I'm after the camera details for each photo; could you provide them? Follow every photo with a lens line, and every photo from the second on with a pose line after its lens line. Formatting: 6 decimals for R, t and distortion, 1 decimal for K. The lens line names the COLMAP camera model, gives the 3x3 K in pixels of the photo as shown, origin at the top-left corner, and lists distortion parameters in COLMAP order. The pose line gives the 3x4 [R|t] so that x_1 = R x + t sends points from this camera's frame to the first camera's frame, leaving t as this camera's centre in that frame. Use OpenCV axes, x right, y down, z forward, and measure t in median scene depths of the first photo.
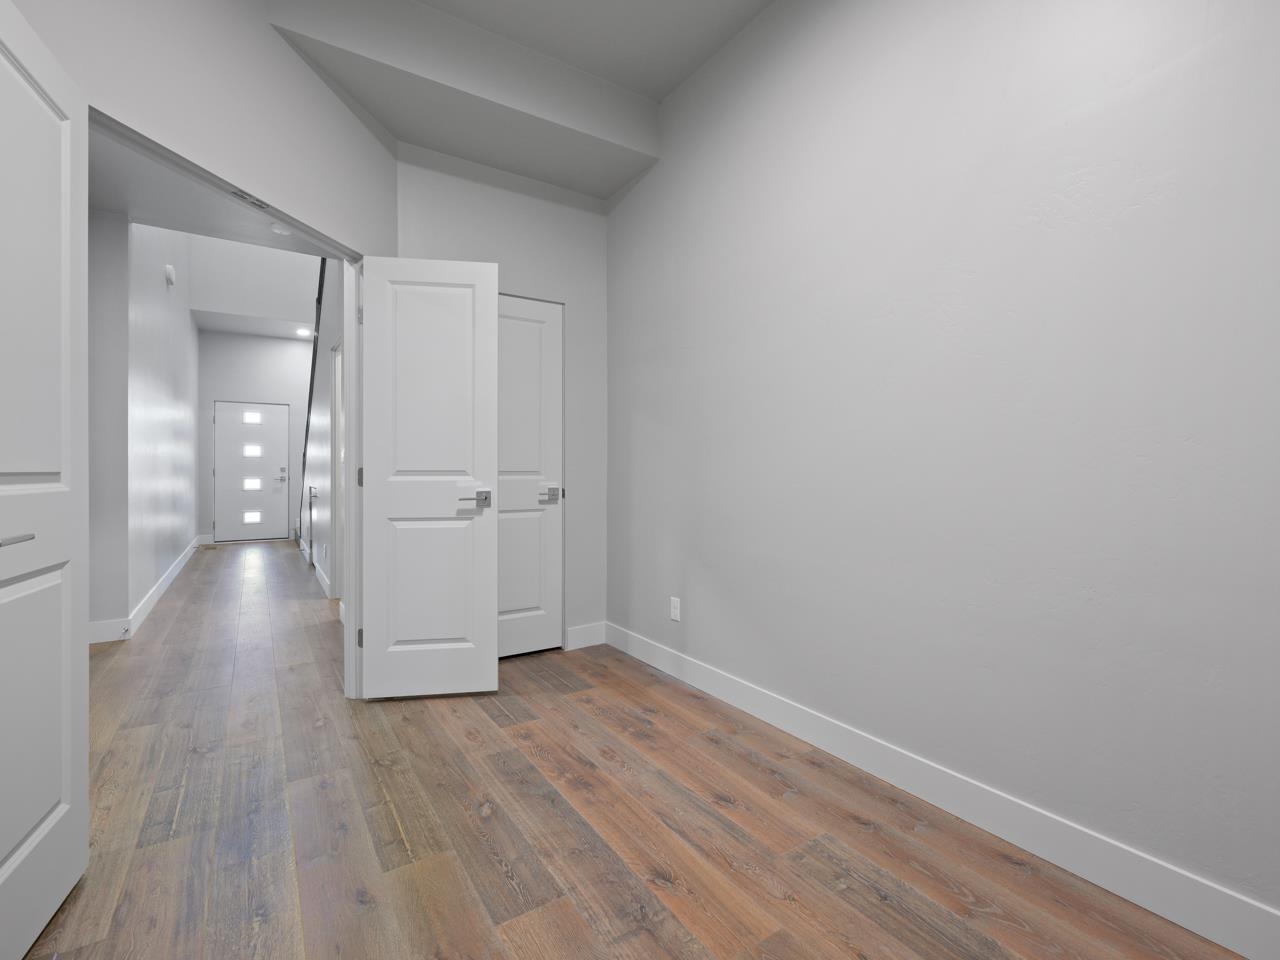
lens RADIAL K [[579.4, 0, 649.6], [0, 579.4, 477.0], [0, 0, 1]] dist [-0.000939, 0.000115]
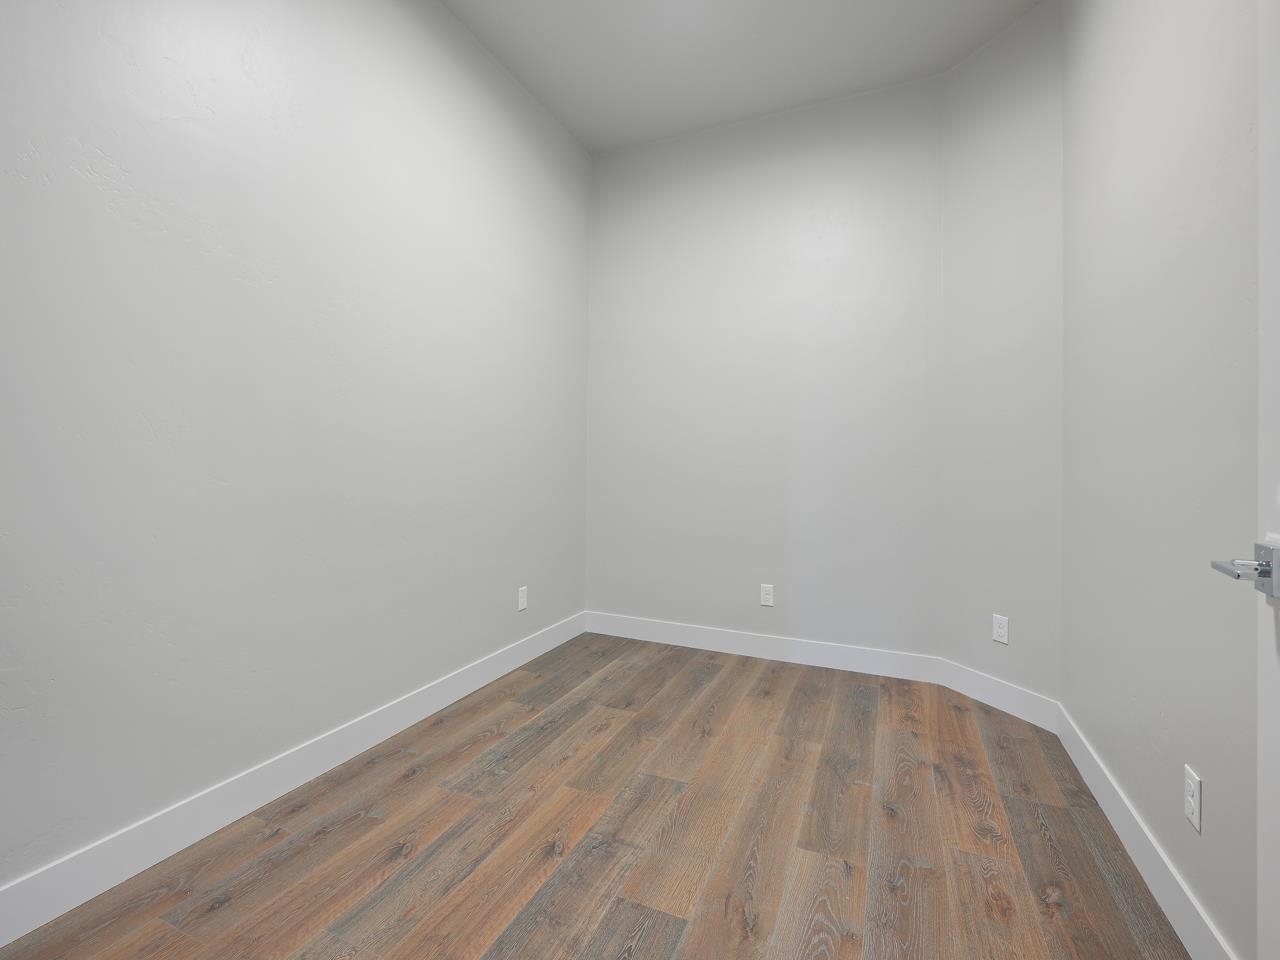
lens RADIAL K [[579.4, 0, 649.6], [0, 579.4, 477.0], [0, 0, 1]] dist [-0.000939, 0.000115]
pose [[-0.542330, -0.027143, 0.839727, -0.869024], [0.000951, 0.999458, 0.032920, -0.006437], [-0.840165, 0.018652, -0.542010, 1.320238]]
